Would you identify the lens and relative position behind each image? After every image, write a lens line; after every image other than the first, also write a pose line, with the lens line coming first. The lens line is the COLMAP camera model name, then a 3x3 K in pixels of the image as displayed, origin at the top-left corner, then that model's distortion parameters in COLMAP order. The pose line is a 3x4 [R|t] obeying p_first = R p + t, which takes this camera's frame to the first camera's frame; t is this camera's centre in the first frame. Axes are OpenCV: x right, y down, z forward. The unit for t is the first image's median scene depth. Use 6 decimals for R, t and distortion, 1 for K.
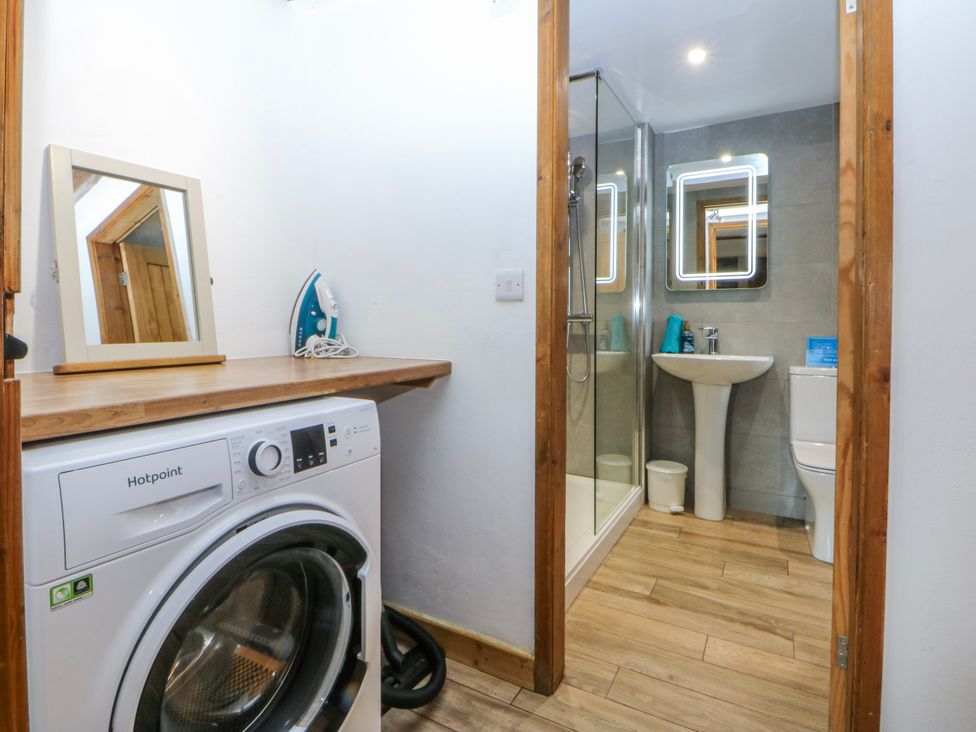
lens RADIAL K [[520.5, 0, 482.4], [0, 520.5, 323.4], [0, 0, 1]] dist [-0.002637, -0.006839]
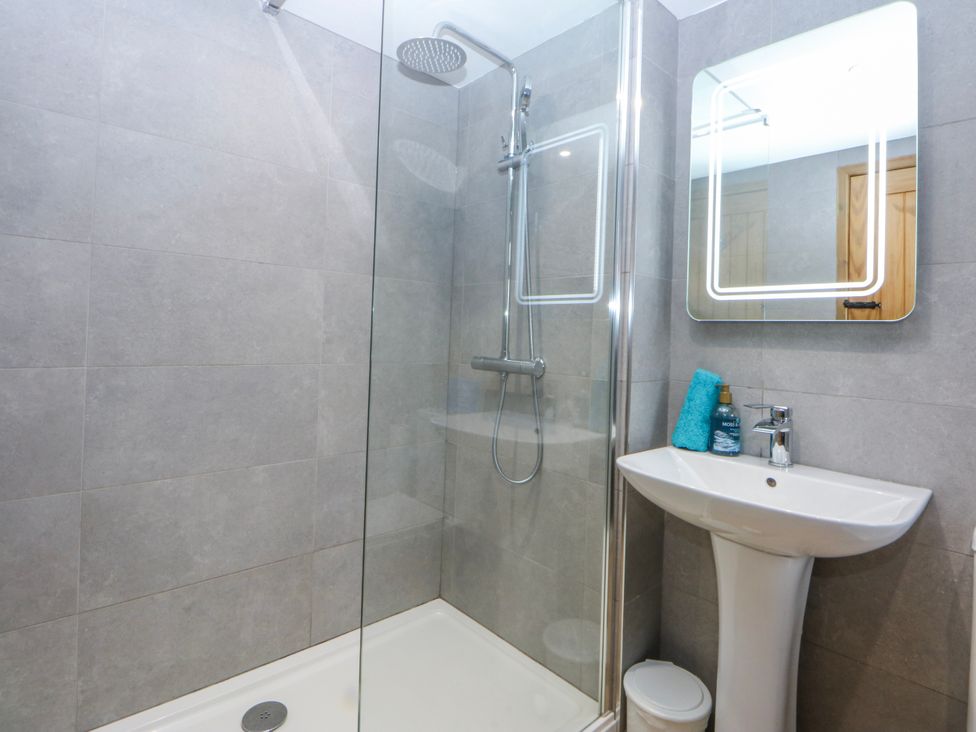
lens RADIAL K [[520.5, 0, 481.2], [0, 520.5, 325.4], [0, 0, 1]] dist [-0.002637, -0.006839]
pose [[0.946879, 0.019369, -0.321006, 0.336911], [-0.026203, 0.999512, -0.016982, -0.046297], [0.320521, 0.024491, 0.946925, 0.480007]]
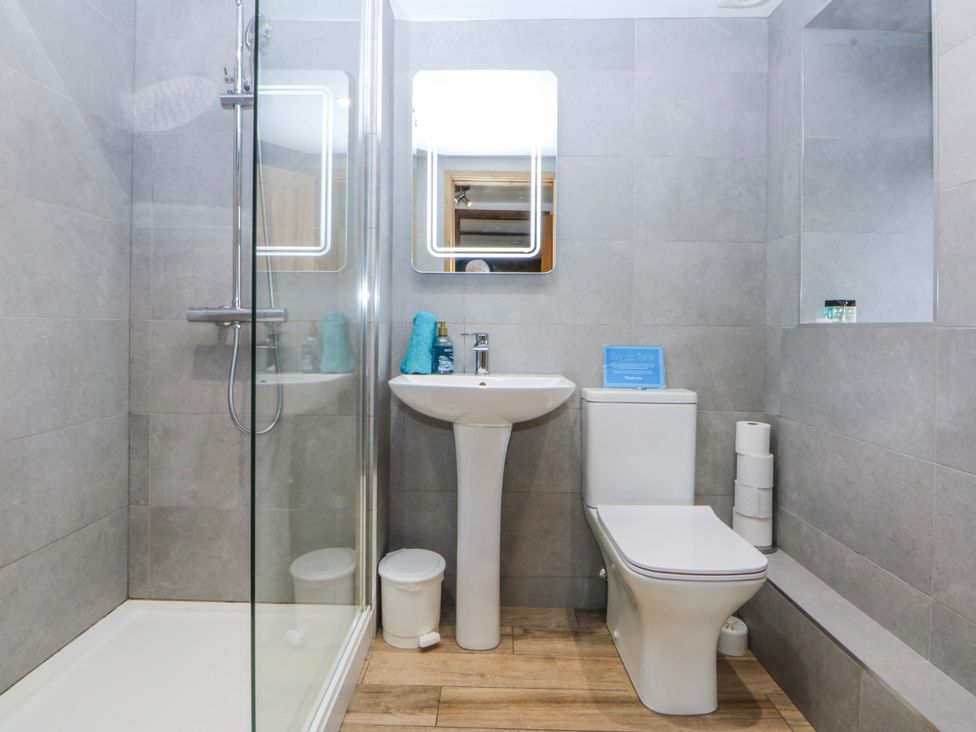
lens RADIAL K [[520.5, 0, 488.0], [0, 520.5, 325.2], [0, 0, 1]] dist [-0.002637, -0.006839]
pose [[0.876117, 0.000291, 0.482098, 0.139840], [-0.003454, 0.999978, 0.005673, -0.004502], [-0.482086, -0.006635, 0.876099, 0.429474]]
